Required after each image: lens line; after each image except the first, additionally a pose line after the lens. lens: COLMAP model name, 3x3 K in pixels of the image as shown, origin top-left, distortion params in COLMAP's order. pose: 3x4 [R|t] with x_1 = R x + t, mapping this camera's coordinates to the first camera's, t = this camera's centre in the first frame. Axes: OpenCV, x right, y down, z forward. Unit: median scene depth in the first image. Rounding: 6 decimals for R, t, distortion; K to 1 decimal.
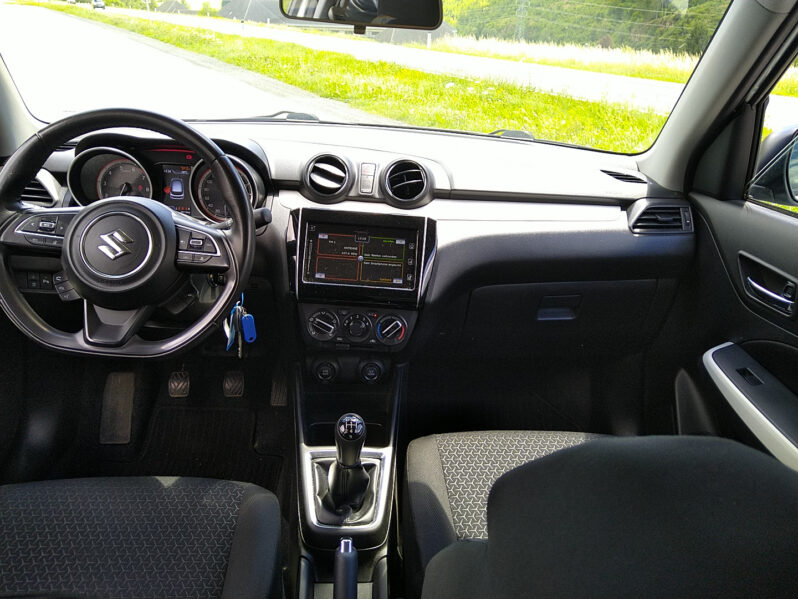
lens RADIAL K [[670.2, 0, 399.0], [0, 670.2, 299.5], [0, 0, 1]] dist [0.035517, 0.001448]
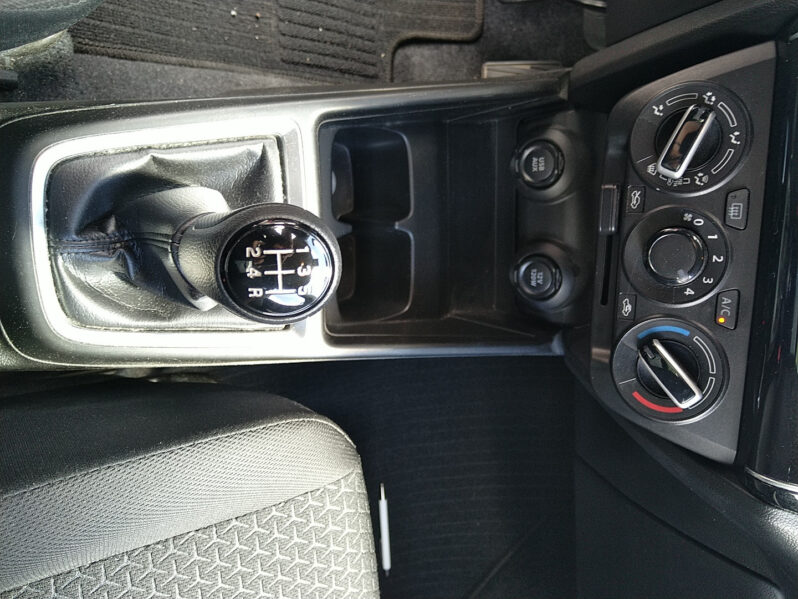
lens RADIAL K [[670.2, 0, 399.0], [0, 670.2, 299.5], [0, 0, 1]] dist [0.035517, 0.001448]
pose [[0.020022, 0.997404, 0.069163, -0.072870], [-0.936761, -0.005460, 0.349928, 0.057001], [0.349397, -0.071796, 0.934220, 0.735866]]
